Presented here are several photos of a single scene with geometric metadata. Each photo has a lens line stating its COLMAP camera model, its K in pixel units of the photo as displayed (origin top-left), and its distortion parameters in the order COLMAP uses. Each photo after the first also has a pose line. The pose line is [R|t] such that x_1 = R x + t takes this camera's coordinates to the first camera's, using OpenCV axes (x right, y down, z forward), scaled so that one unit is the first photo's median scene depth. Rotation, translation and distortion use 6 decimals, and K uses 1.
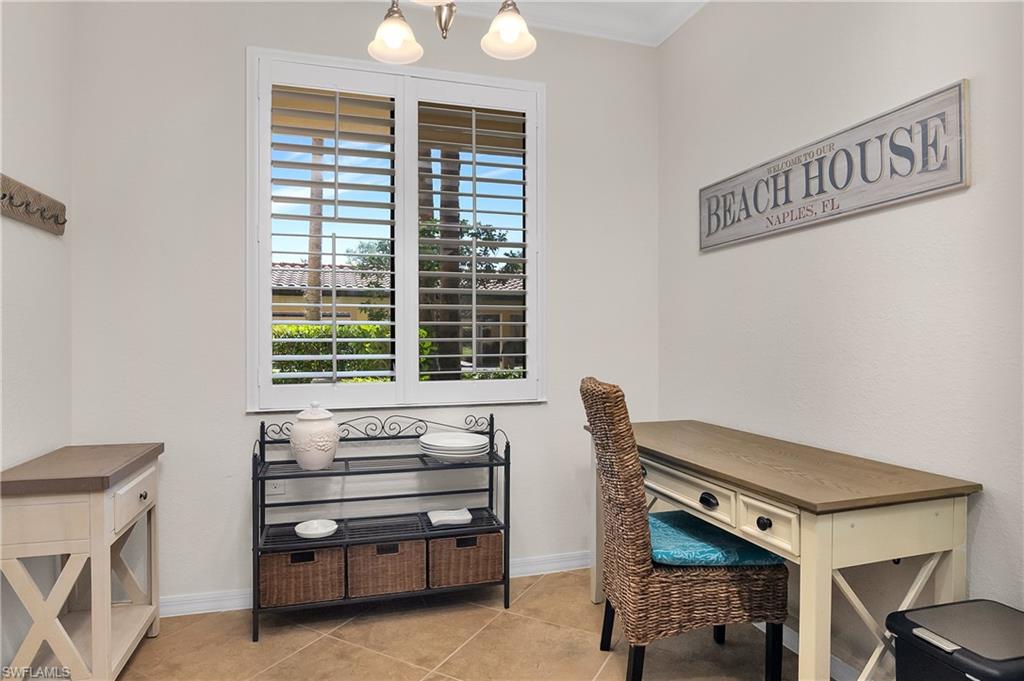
lens RADIAL K [[587.3, 0, 512.0], [0, 587.3, 340.5], [0, 0, 1]] dist [-0.028775, -0.000334]
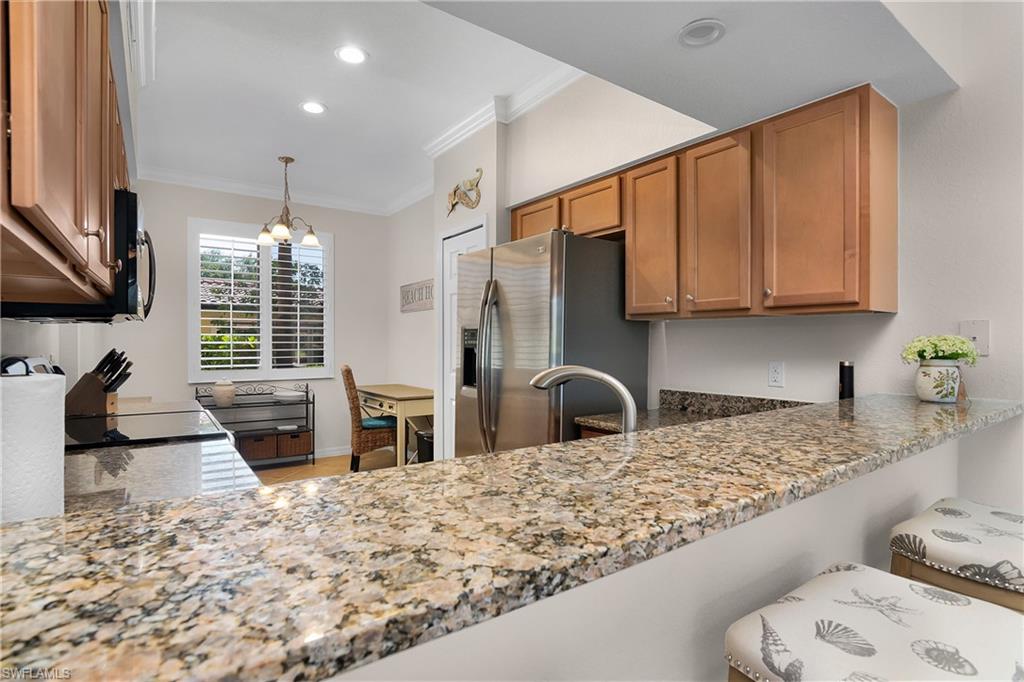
lens RADIAL K [[498.8, 0, 512.0], [0, 498.8, 341.0], [0, 0, 1]] dist [-0.022458, 0.000303]
pose [[0.943259, 0.001421, 0.332054, 0.079748], [-0.002418, 0.999994, 0.002590, -0.045616], [-0.332049, -0.003246, 0.943257, -1.138245]]
